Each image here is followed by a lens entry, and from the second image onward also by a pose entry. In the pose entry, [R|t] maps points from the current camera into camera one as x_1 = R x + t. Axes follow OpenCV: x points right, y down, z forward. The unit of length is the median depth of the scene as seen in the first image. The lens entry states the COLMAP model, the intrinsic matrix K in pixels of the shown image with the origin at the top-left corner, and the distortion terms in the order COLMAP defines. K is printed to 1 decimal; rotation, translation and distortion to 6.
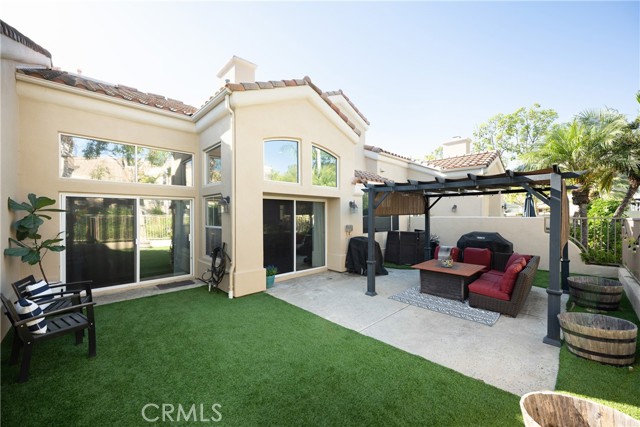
lens RADIAL K [[253.2, 0, 319.3], [0, 253.2, 213.8], [0, 0, 1]] dist [0.000589, 0.000002]
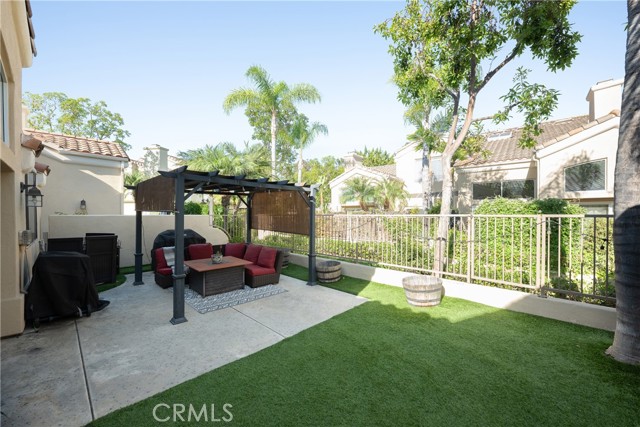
lens RADIAL K [[253.2, 0, 320.8], [0, 253.2, 215.8], [0, 0, 1]] dist [0.000589, 0.000002]
pose [[-0.028986, -0.002113, 0.999578, -0.502627], [-0.002334, 0.999995, 0.002046, 0.017690], [-0.999577, -0.002273, -0.028991, 0.598790]]
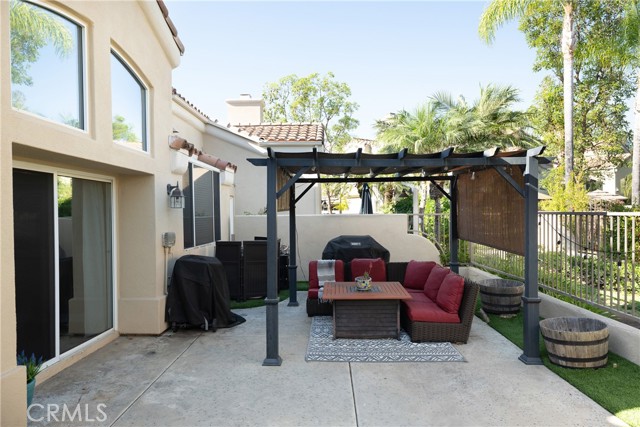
lens RADIAL K [[424.9, 0, 318.9], [0, 424.9, 213.2], [0, 0, 1]] dist [-0.005906, 0.009229]
pose [[0.709872, -0.004858, 0.704314, -0.327392], [0.006970, 0.999976, -0.000128, 0.012144], [-0.704296, 0.005000, 0.709889, 0.302858]]
